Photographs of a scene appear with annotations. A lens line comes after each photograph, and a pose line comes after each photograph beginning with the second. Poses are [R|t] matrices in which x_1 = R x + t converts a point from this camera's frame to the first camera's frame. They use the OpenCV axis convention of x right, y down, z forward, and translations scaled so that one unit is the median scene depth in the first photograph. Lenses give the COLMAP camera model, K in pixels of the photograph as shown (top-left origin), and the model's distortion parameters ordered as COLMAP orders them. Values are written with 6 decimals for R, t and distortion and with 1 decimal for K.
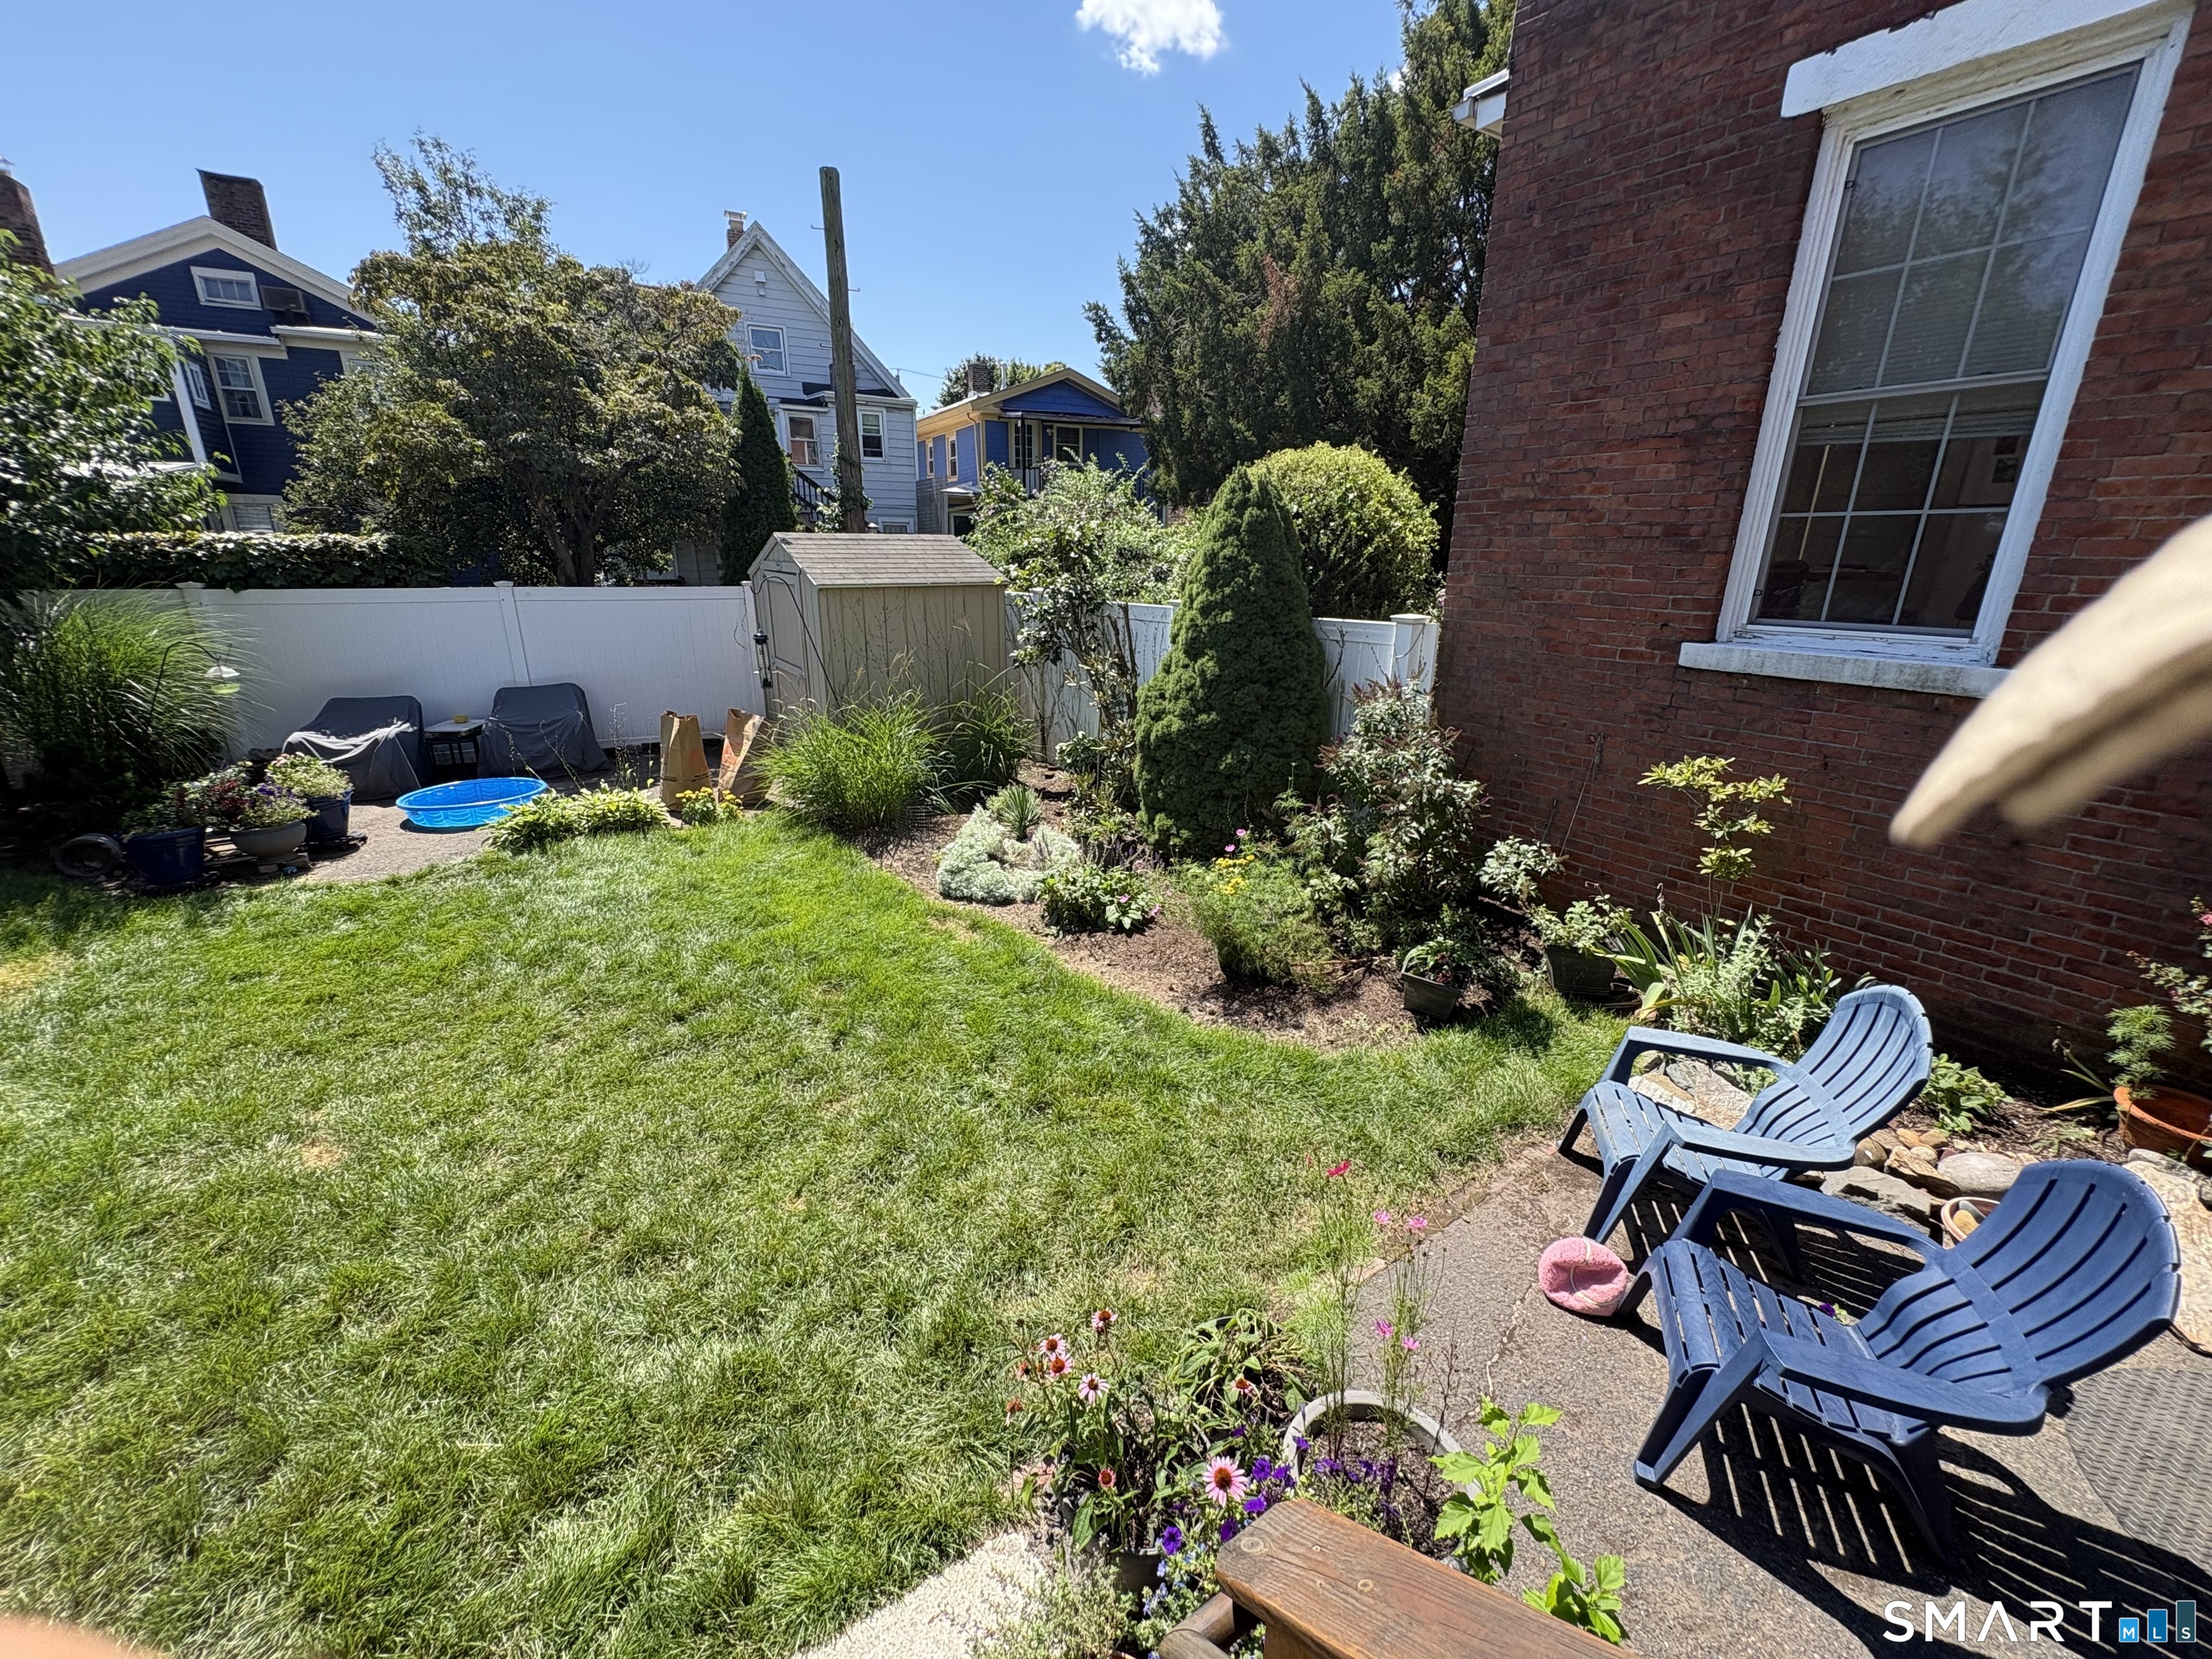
lens RADIAL K [[882.2, 0, 1098.7], [0, 882.2, 828.2], [0, 0, 1]] dist [0.000823, 0.000752]
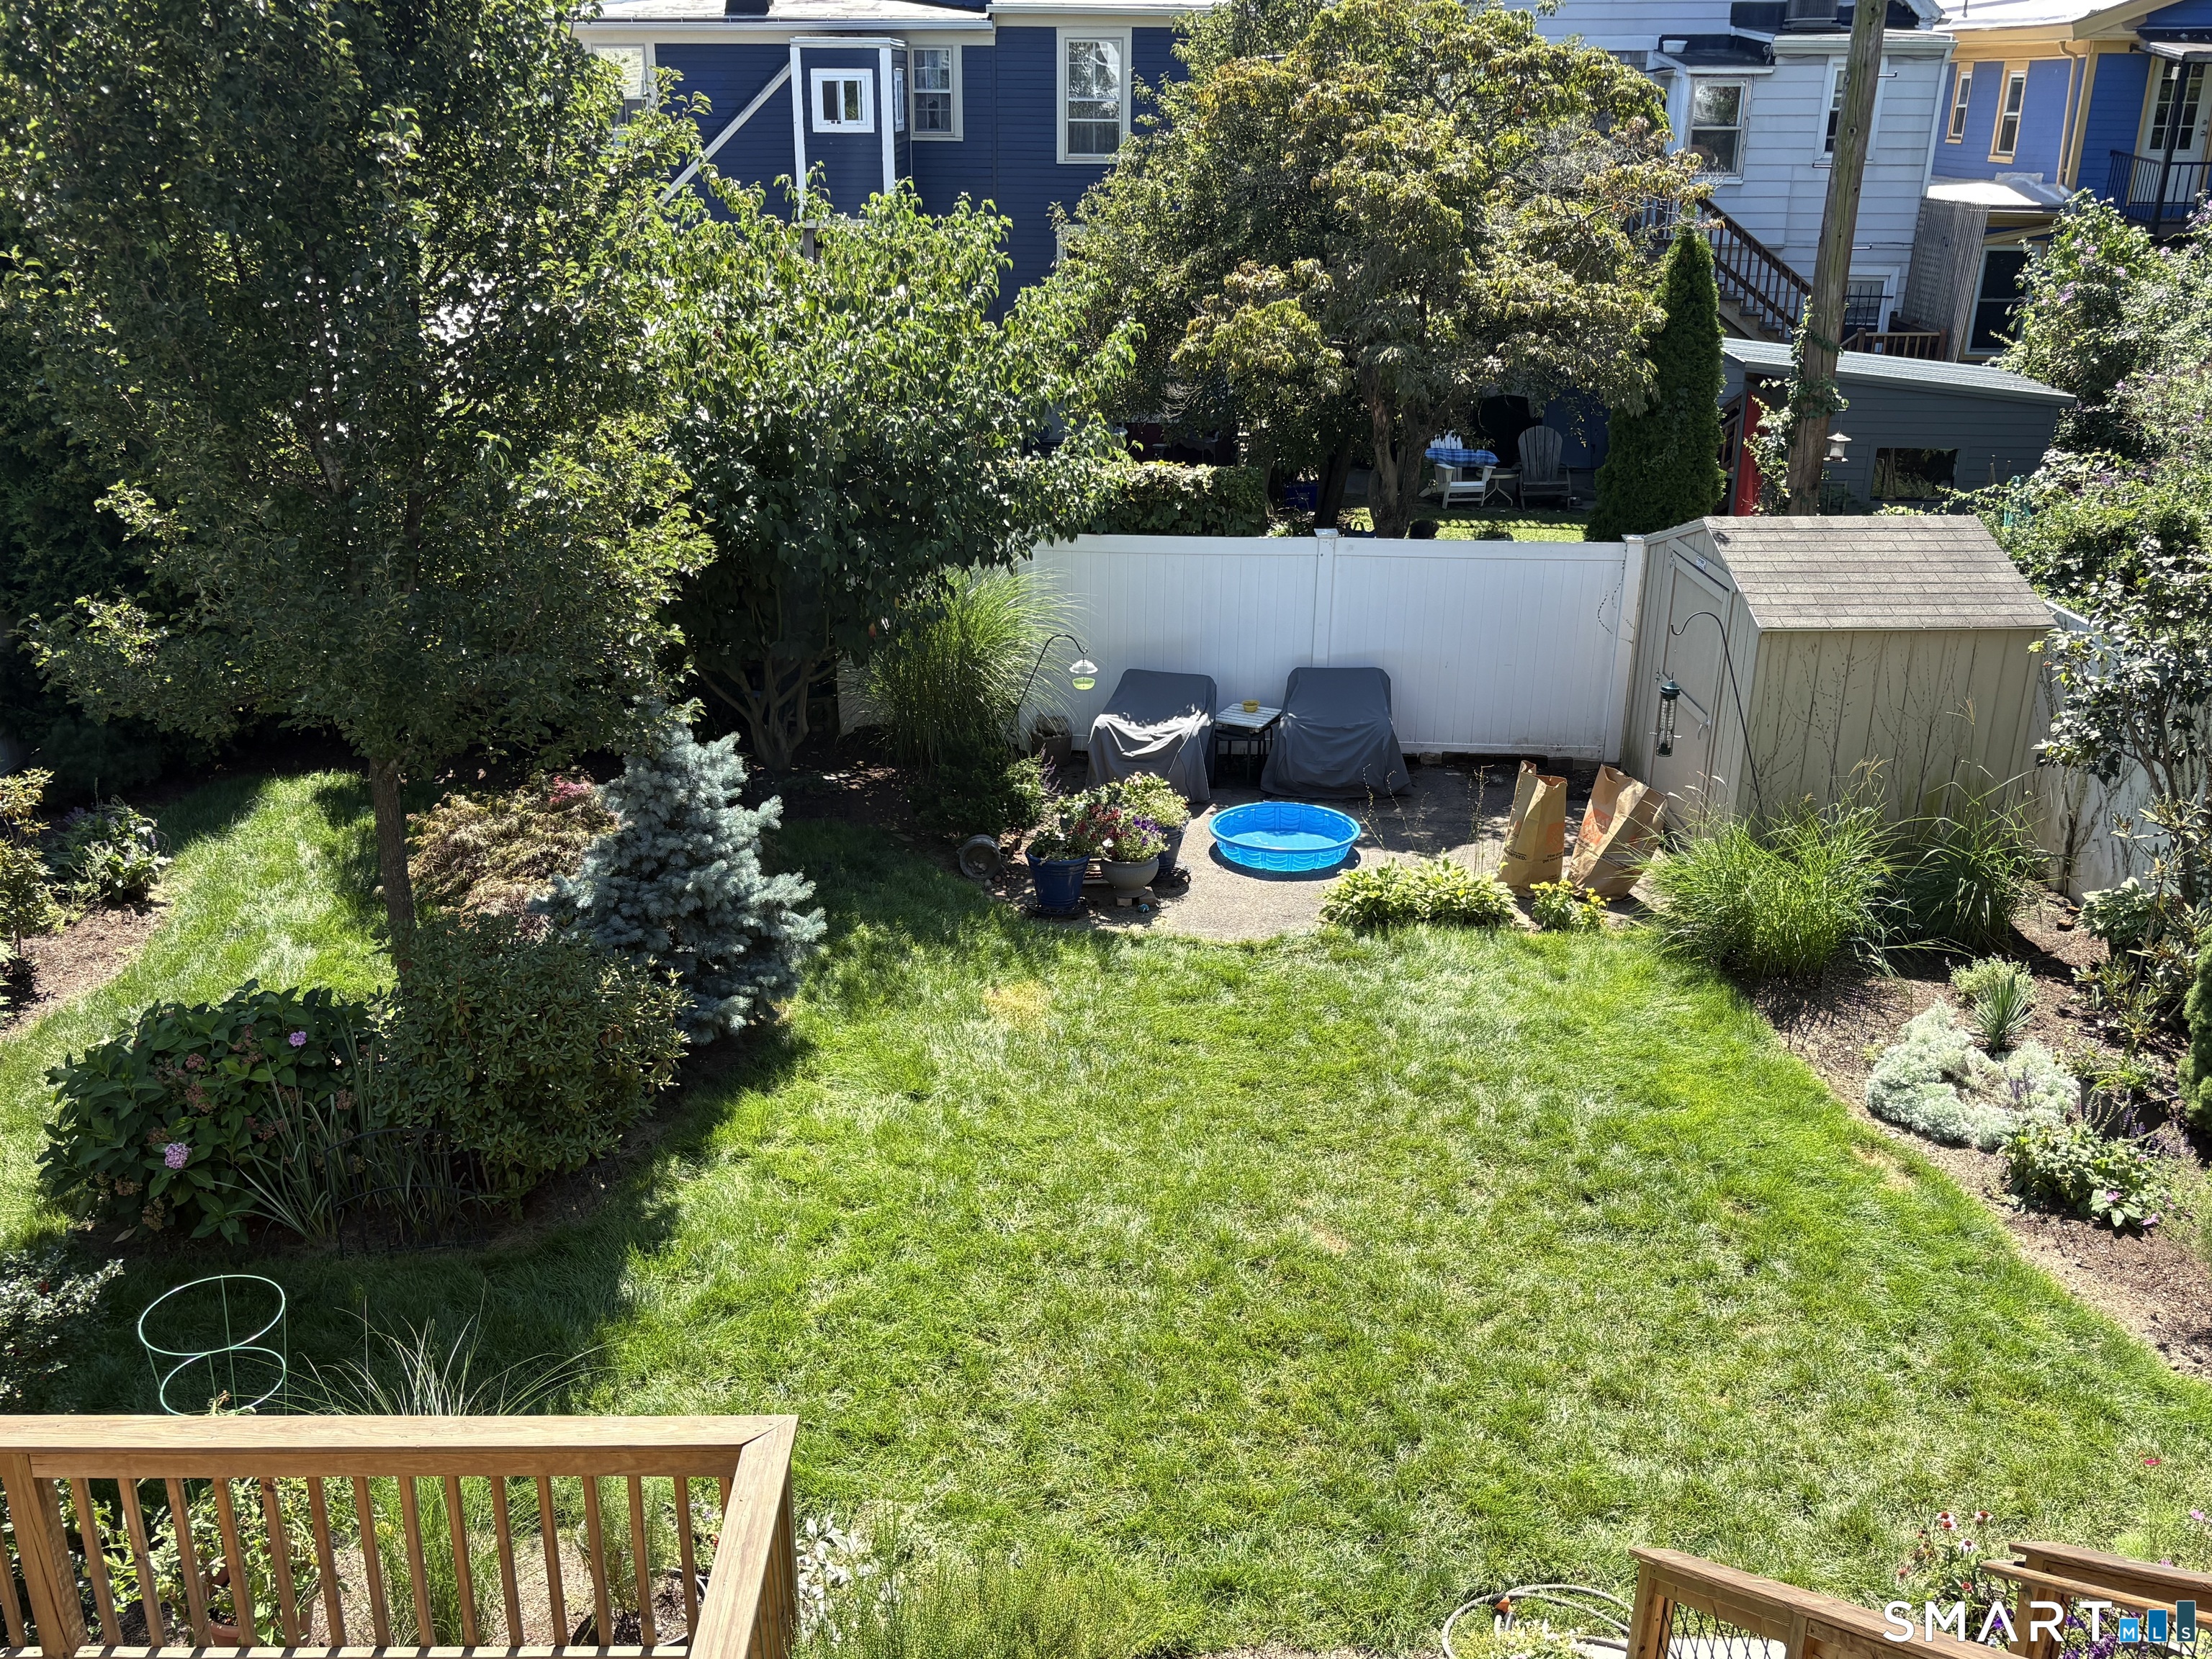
lens RADIAL K [[1995.4, 0, 1103.7], [0, 1995.4, 837.4], [0, 0, 1]] dist [0.045796, -0.032389]
pose [[0.857583, 0.181745, -0.481166, 0.056016], [-0.158450, 0.983346, 0.089021, -0.226443], [0.489332, -0.000102, 0.872098, -0.938757]]
